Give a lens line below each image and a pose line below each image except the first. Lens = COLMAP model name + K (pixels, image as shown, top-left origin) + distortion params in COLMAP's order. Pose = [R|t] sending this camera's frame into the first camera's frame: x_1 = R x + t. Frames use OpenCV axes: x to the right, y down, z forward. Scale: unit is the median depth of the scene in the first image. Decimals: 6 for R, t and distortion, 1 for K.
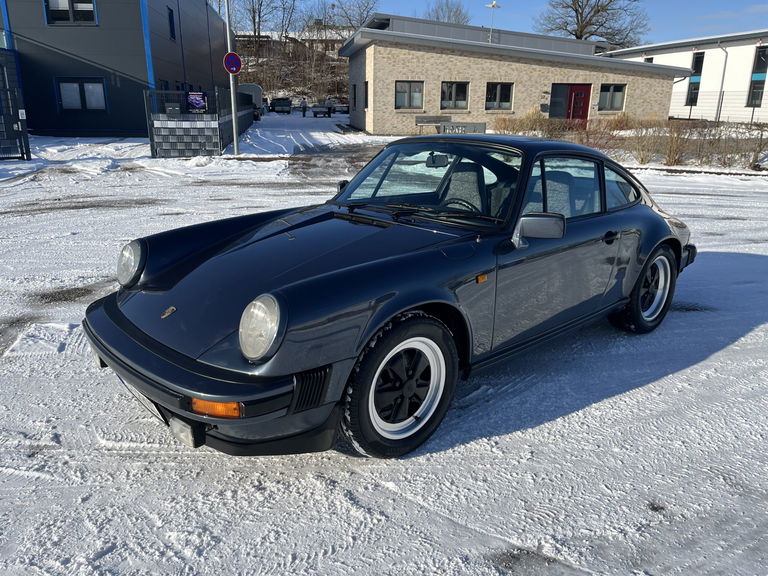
lens RADIAL K [[570.2, 0, 385.6], [0, 570.2, 289.2], [0, 0, 1]] dist [0.078757, -0.105635]
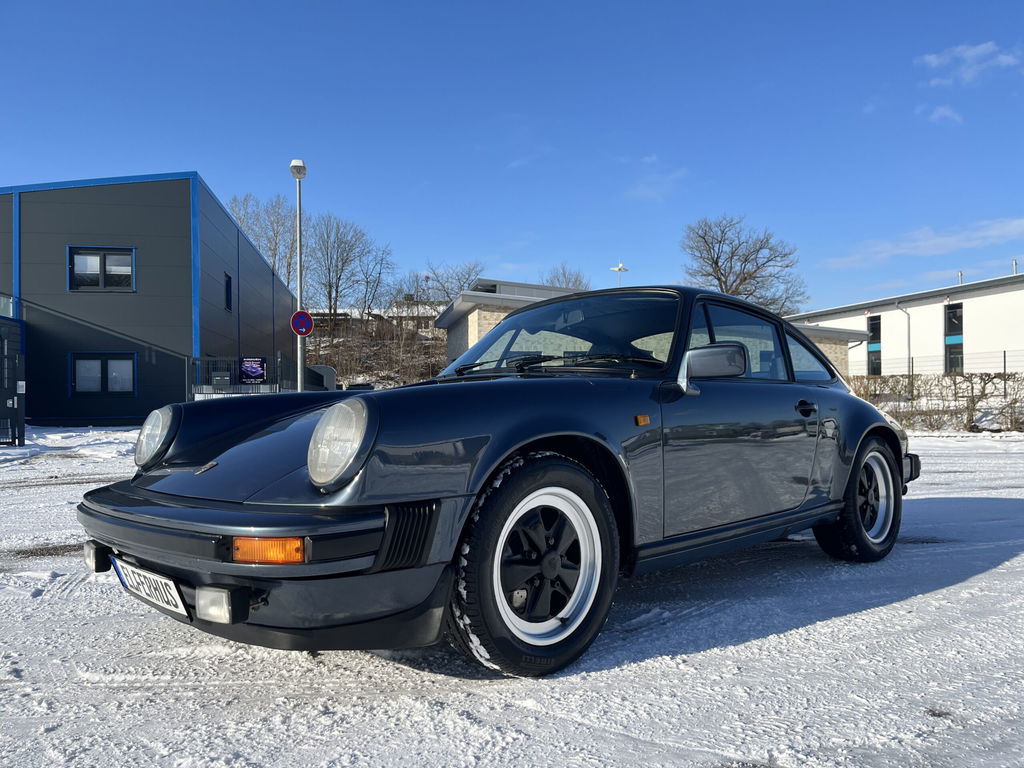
lens RADIAL K [[760.6, 0, 516.2], [0, 760.6, 386.8], [0, 0, 1]] dist [0.080352, -0.109011]
pose [[0.999307, -0.021792, 0.030170, -0.022128], [0.029867, 0.953229, -0.300770, 0.234128], [-0.022205, 0.301463, 0.953219, 0.061946]]
